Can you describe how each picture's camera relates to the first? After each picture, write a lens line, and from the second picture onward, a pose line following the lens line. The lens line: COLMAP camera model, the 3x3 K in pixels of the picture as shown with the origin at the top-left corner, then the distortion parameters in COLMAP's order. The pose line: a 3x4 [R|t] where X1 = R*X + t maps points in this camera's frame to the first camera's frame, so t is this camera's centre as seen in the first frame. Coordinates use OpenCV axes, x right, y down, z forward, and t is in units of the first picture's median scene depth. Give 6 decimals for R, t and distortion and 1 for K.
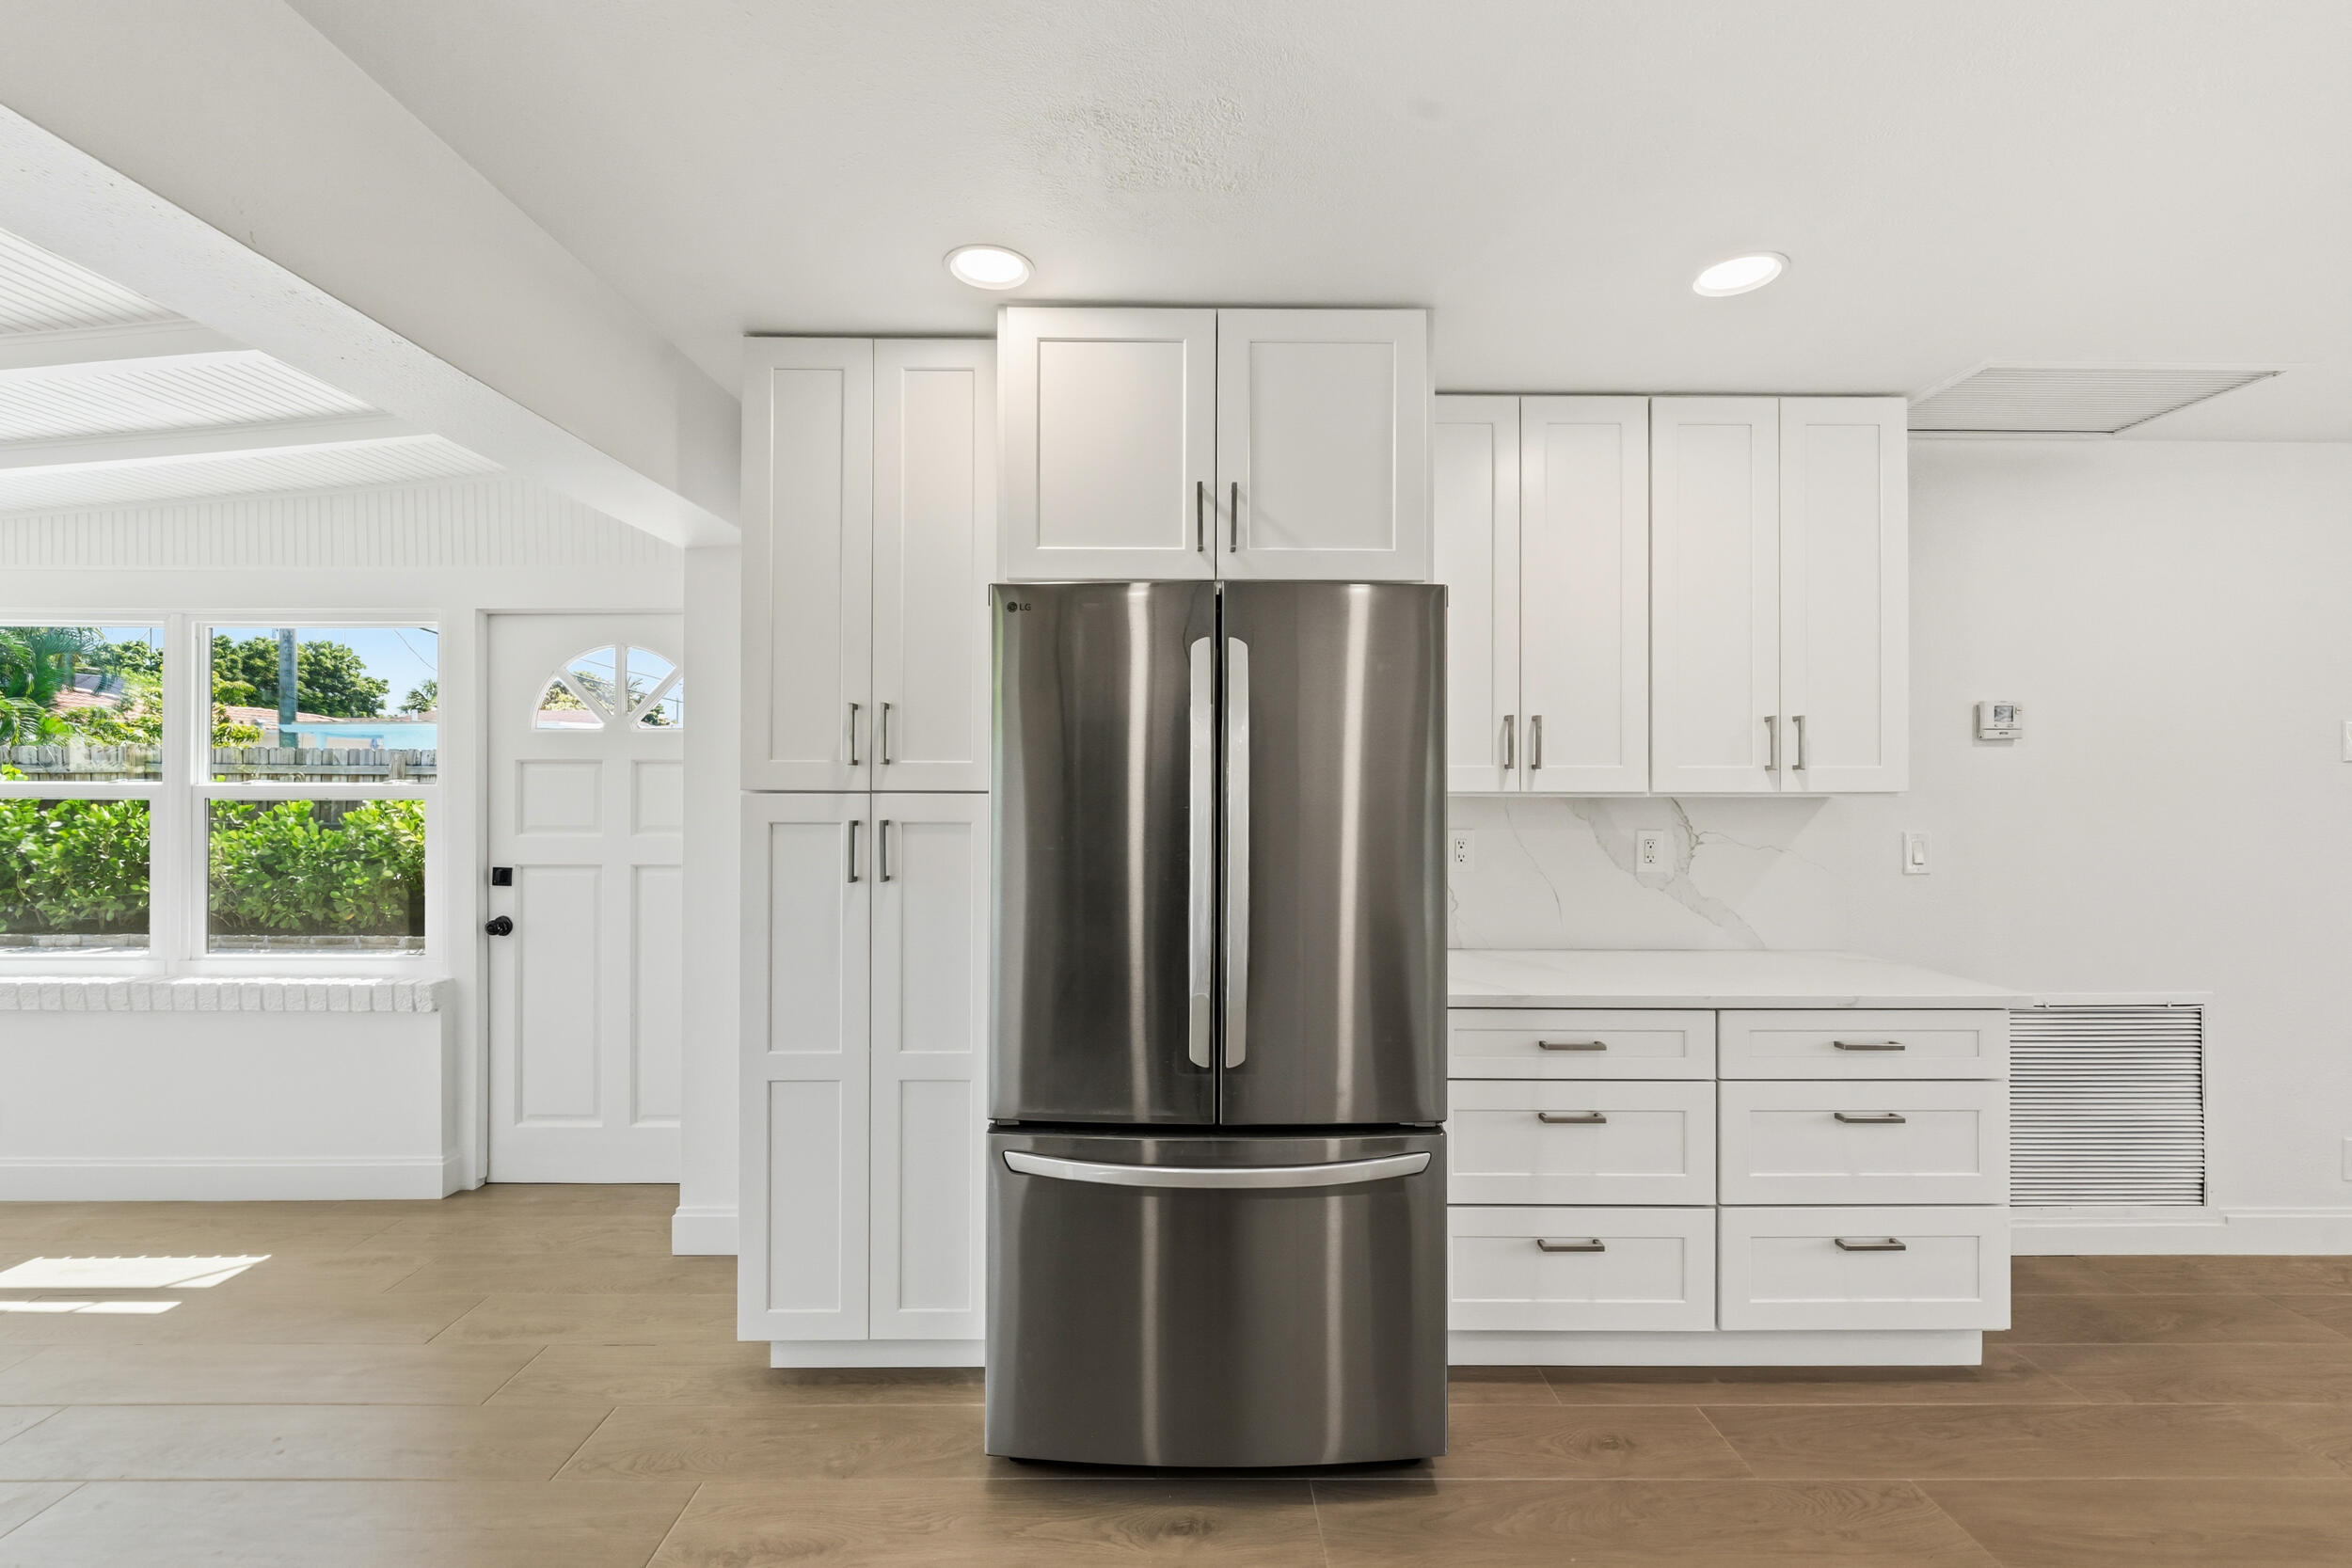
lens RADIAL K [[971.1, 0, 1172.2], [0, 971.1, 782.3], [0, 0, 1]] dist [0.004365, 0.000626]
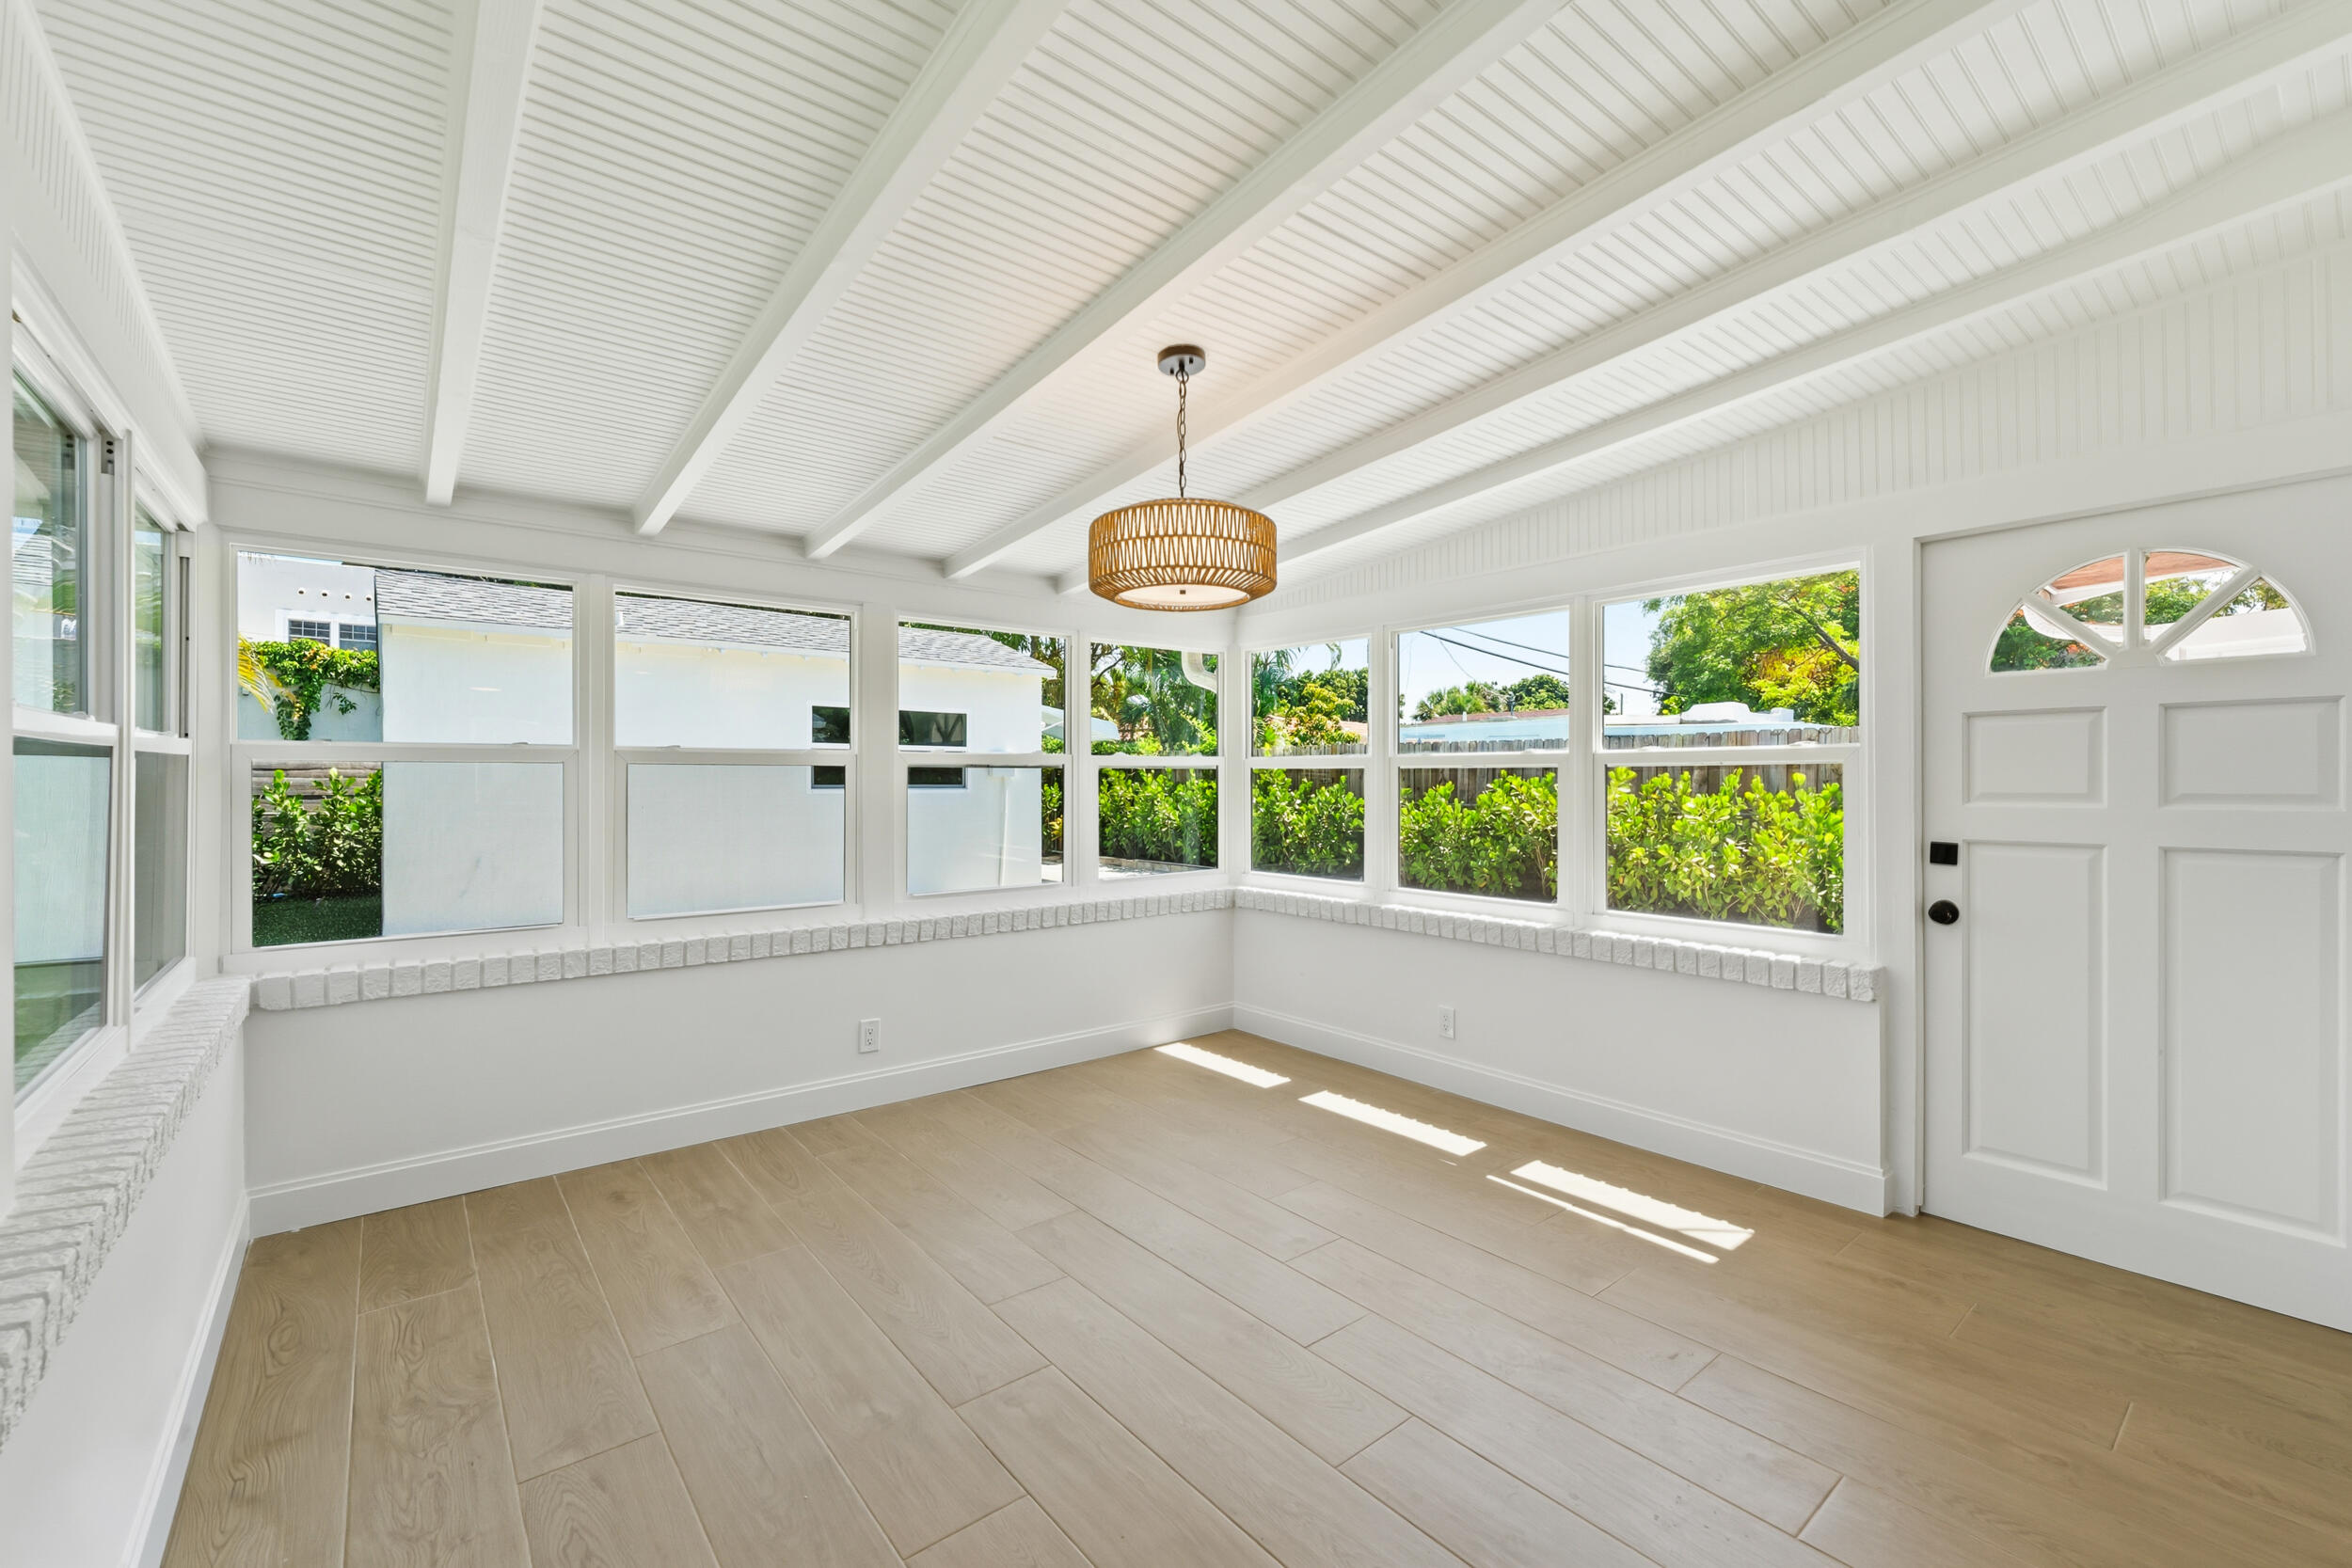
lens RADIAL K [[971.1, 0, 1166.8], [0, 971.1, 783.3], [0, 0, 1]] dist [0.004365, 0.000626]
pose [[0.624330, -0.002256, -0.781157, -0.450853], [0.007224, 0.999970, 0.002886, 0.029152], [0.781127, -0.007445, 0.624328, -0.045135]]
